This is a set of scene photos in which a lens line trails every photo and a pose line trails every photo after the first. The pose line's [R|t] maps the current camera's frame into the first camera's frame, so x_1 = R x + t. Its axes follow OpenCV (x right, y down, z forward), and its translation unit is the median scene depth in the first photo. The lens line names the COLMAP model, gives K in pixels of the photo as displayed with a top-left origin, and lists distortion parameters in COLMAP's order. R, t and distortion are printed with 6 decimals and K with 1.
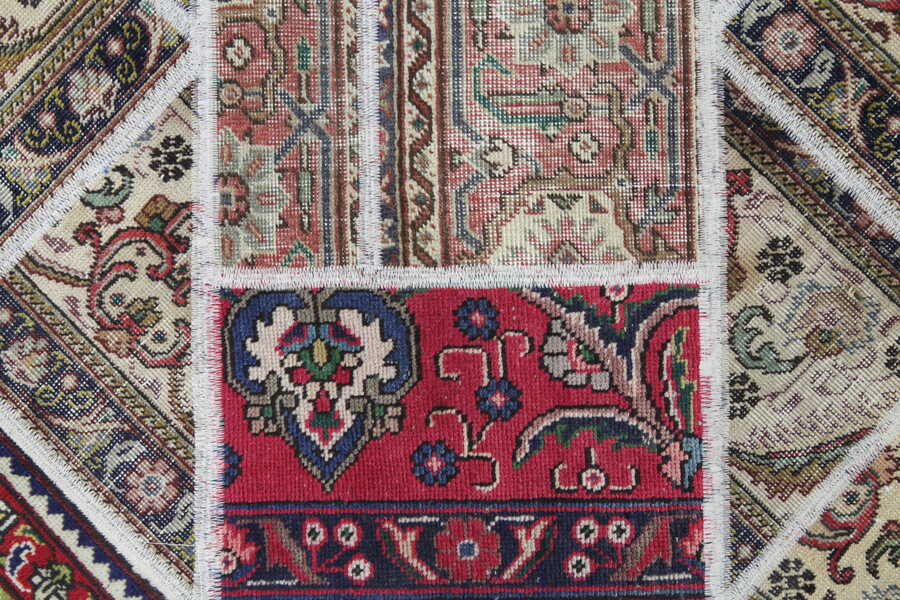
lens RADIAL K [[1163.7, 0, 450.2], [0, 1163.7, 299.6], [0, 0, 1]] dist [-0.000202, 0.000000]
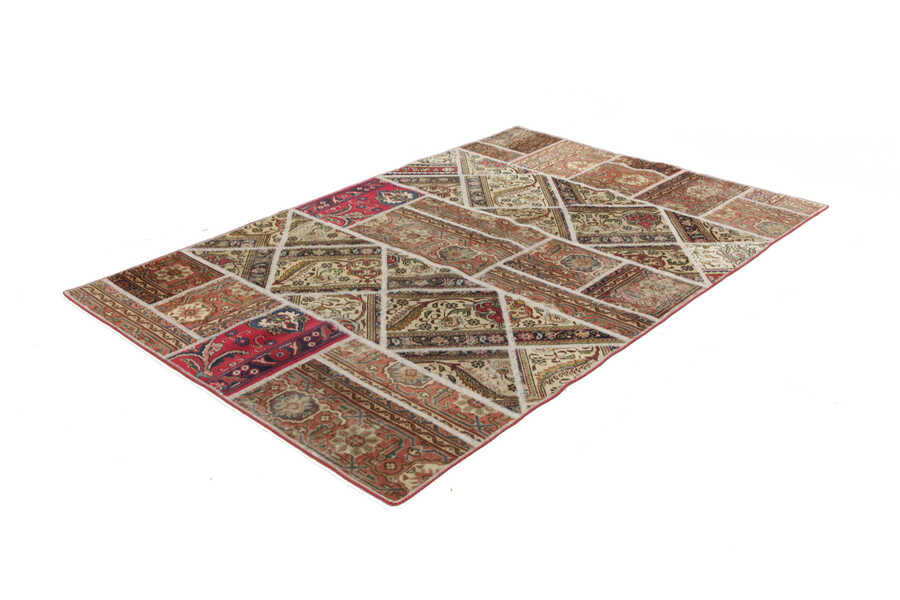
lens RADIAL K [[908.9, 0, 452.2], [0, 908.9, 302.5], [0, 0, 1]] dist [-0.059953, 0.000000]
pose [[-0.687423, 0.359368, -0.631114, 2.066941], [-0.725634, -0.303868, 0.617348, -2.349316], [0.030080, 0.882337, 0.469656, -0.264144]]
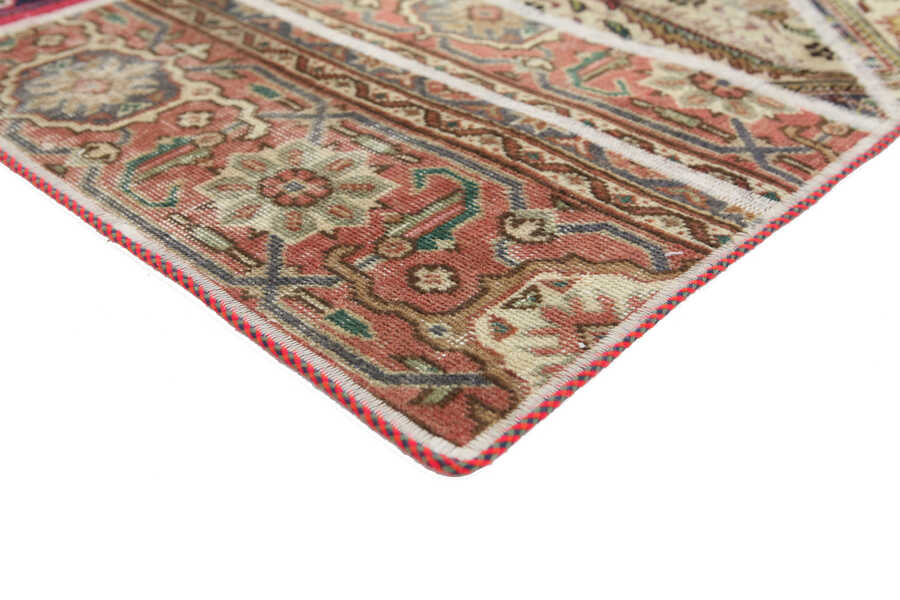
lens RADIAL K [[1015.3, 0, 447.7], [0, 1015.3, 299.8], [0, 0, 1]] dist [-0.000927, 0.000000]
pose [[-0.702311, 0.433137, -0.564935, 1.323194], [-0.711673, -0.408525, 0.571514, -1.433451], [0.016754, 0.803430, 0.595164, 0.687084]]
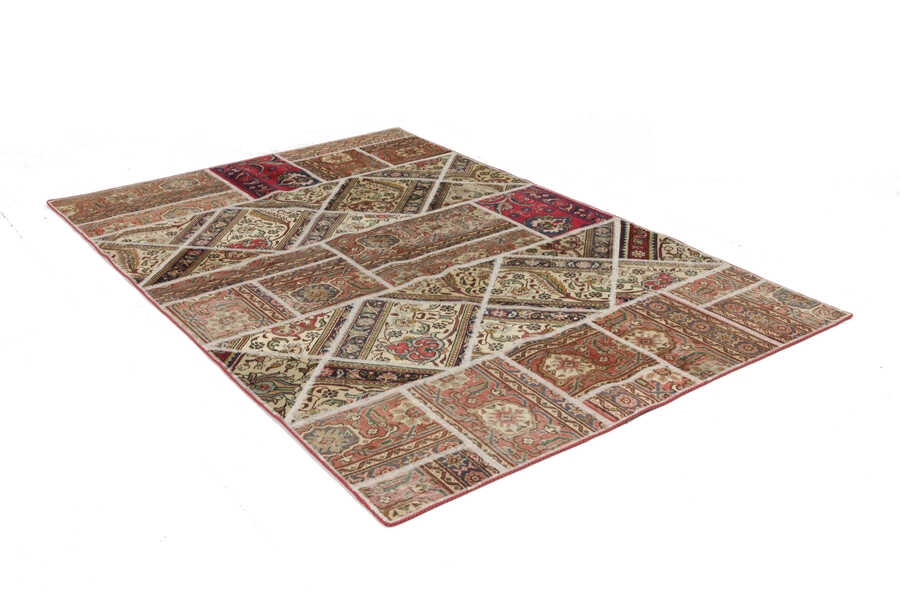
lens RADIAL K [[1030.0, 0, 448.7], [0, 1030.0, 299.5], [0, 0, 1]] dist [-0.046869, 0.000000]
pose [[-0.575648, -0.342564, 0.742482, -2.511726], [0.817650, -0.250929, 0.518153, -2.022481], [0.008810, 0.905364, 0.424544, -0.217160]]
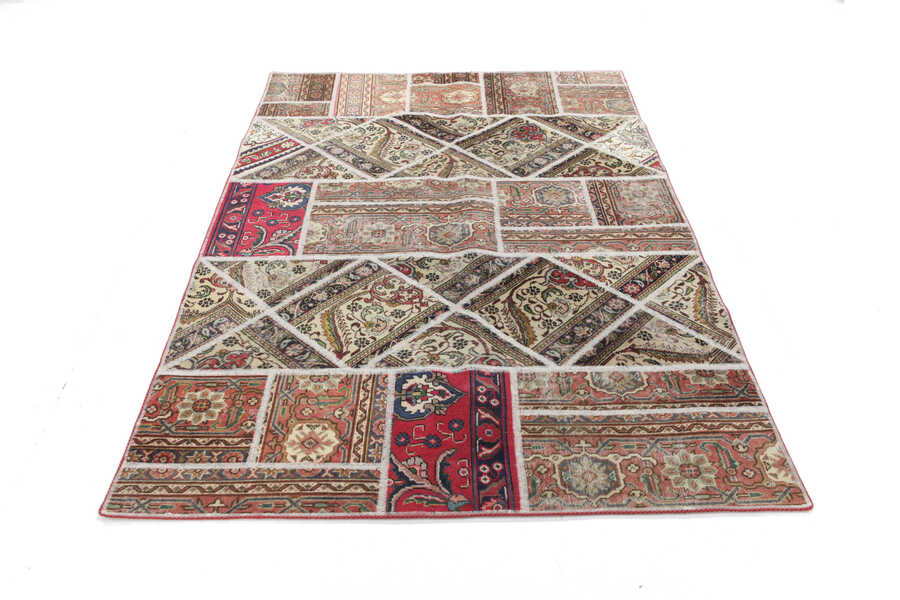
lens RADIAL K [[794.9, 0, 447.6], [0, 794.9, 296.0], [0, 0, 1]] dist [-0.078373, 0.029446]
pose [[-0.001678, 0.638449, -0.769662, 2.082269], [-0.999872, 0.011163, 0.011440, -0.485593], [0.015895, 0.769583, 0.638349, -0.392405]]
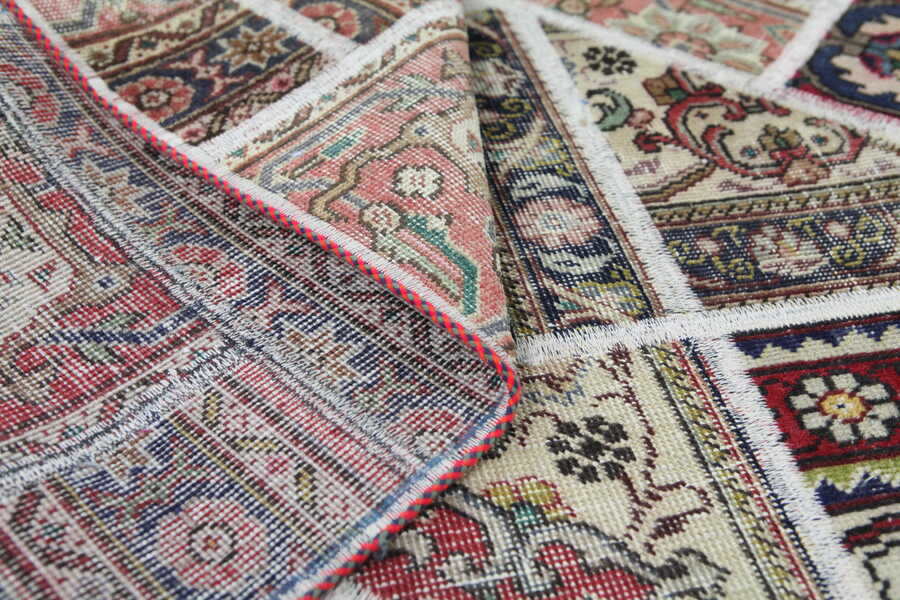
lens RADIAL K [[1099.4, 0, 450.1], [0, 1099.4, 299.7], [0, 0, 1]] dist [0.009155, 0.000000]
pose [[0.542051, -0.558573, 0.627835, -0.871830], [0.838547, 0.408380, -0.360645, 0.128904], [-0.054949, 0.721957, 0.689752, 0.601546]]
